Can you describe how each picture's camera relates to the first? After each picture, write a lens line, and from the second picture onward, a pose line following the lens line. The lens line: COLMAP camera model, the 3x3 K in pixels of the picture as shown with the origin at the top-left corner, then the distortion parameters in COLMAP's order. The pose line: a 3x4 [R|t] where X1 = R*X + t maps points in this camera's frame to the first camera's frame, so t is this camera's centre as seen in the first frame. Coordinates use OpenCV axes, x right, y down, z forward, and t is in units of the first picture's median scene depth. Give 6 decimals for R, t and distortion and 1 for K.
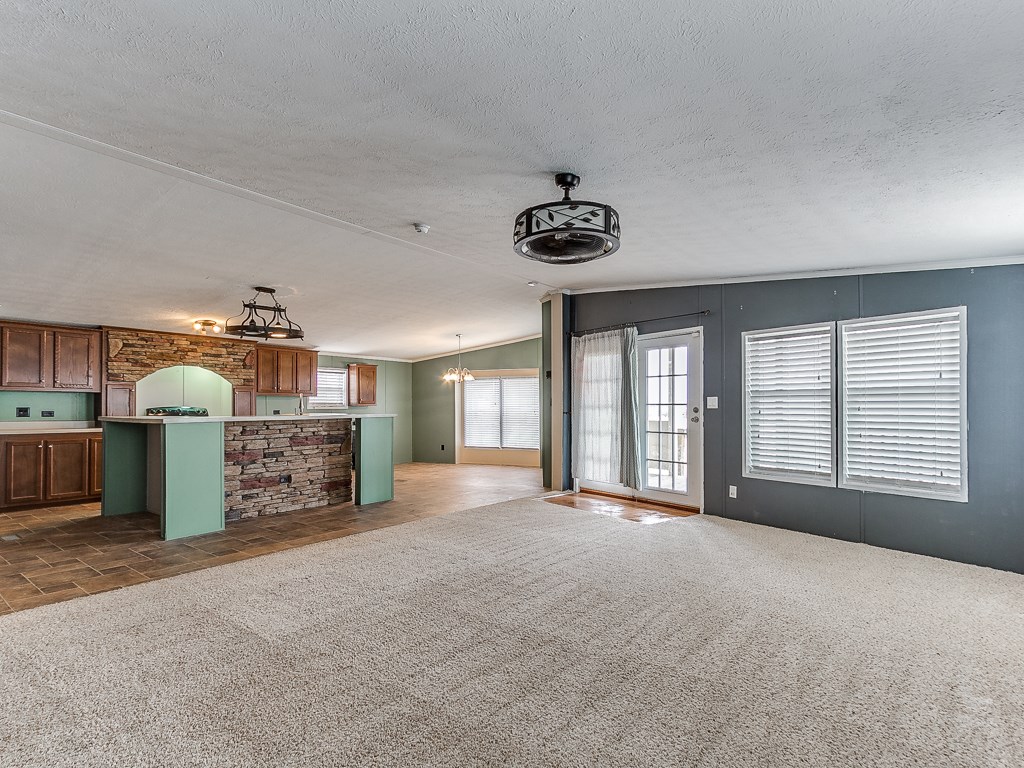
lens RADIAL K [[676.3, 0, 511.2], [0, 676.3, 389.9], [0, 0, 1]] dist [-0.002189, -0.000140]
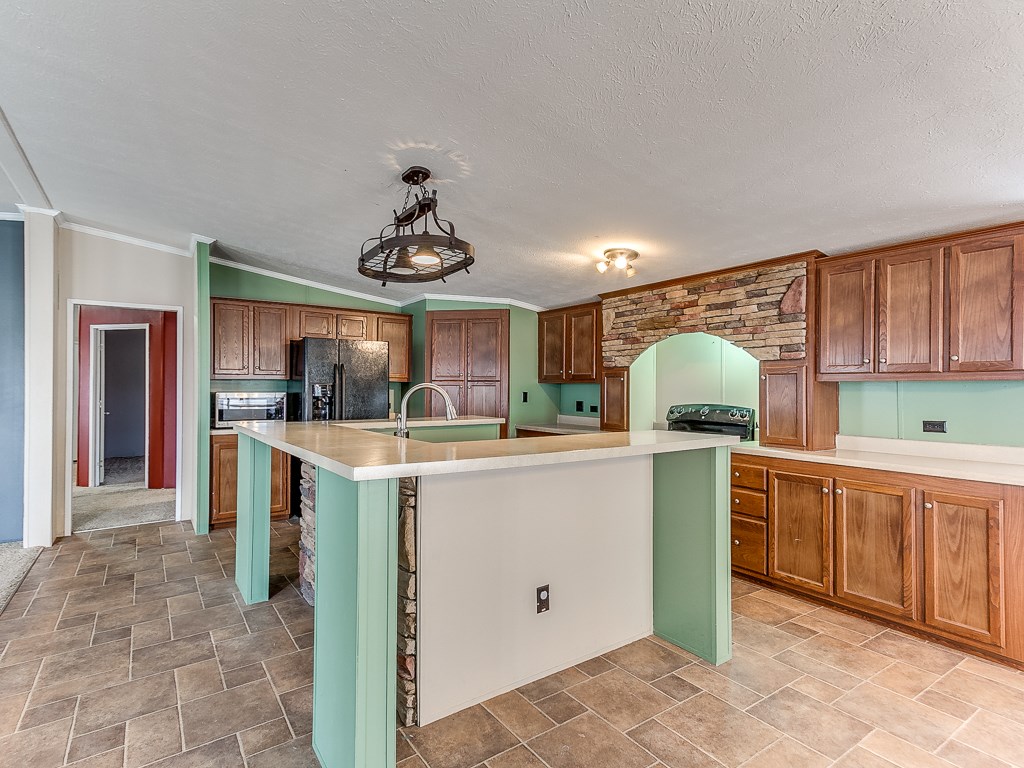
lens RADIAL K [[523.8, 0, 514.6], [0, 523.8, 385.9], [0, 0, 1]] dist [0.031457, -0.002579]
pose [[-0.291763, -0.012601, -0.956408, -0.016636], [0.013447, 0.999760, -0.017275, 0.014215], [0.956396, -0.017901, -0.291524, 0.984911]]
